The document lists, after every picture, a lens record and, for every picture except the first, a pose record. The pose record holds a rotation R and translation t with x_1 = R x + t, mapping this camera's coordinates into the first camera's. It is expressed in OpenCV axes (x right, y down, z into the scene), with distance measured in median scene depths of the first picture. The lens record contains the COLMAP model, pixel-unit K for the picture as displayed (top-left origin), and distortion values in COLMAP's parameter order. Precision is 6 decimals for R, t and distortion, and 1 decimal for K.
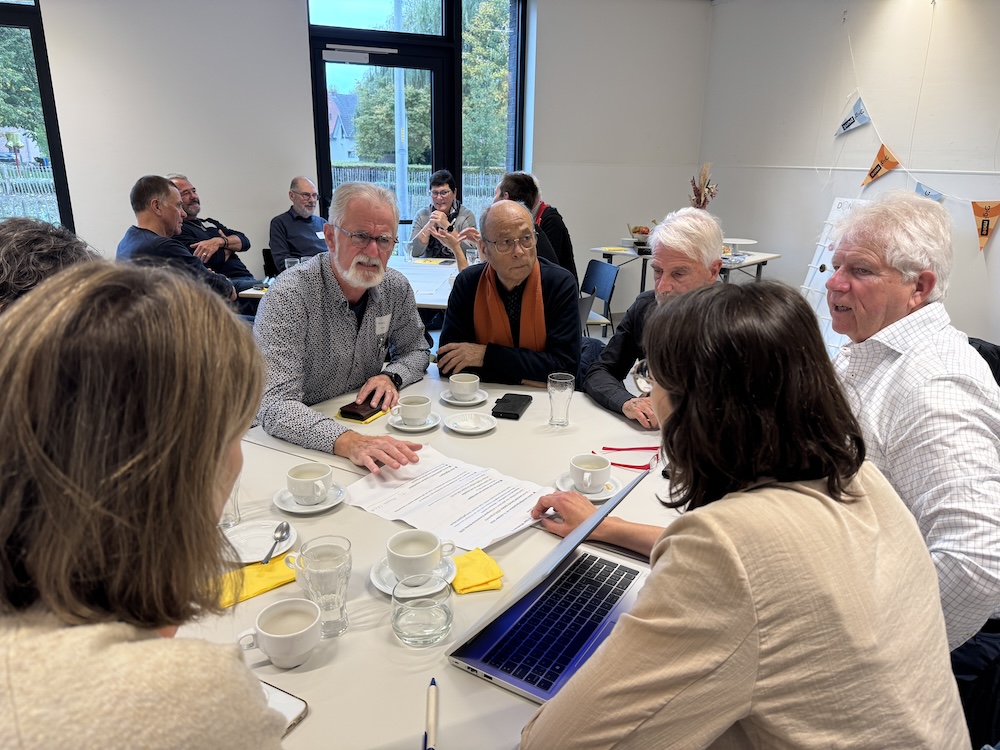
lens RADIAL K [[706.5, 0, 499.8], [0, 706.5, 374.8], [0, 0, 1]] dist [-0.004531, -0.002150]
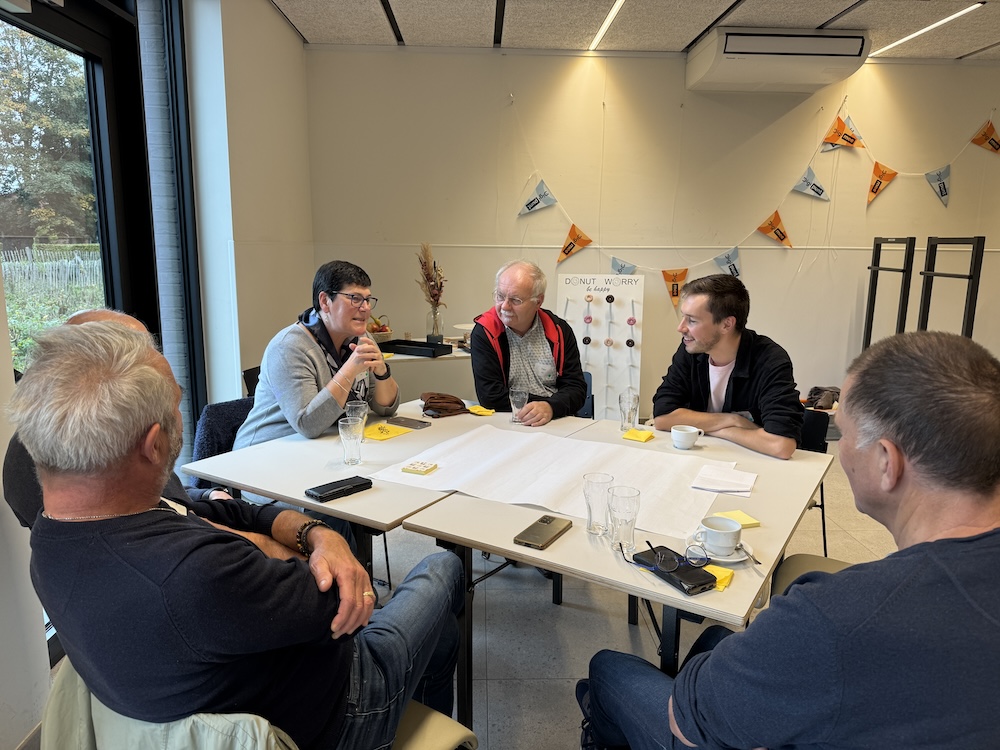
lens RADIAL K [[706.5, 0, 501.5], [0, 706.5, 375.5], [0, 0, 1]] dist [-0.004531, -0.002150]
pose [[0.315886, -0.191914, 0.929185, -0.550100], [0.272632, 0.956388, 0.104849, -0.244459], [-0.908784, 0.220206, 0.354431, 0.754049]]
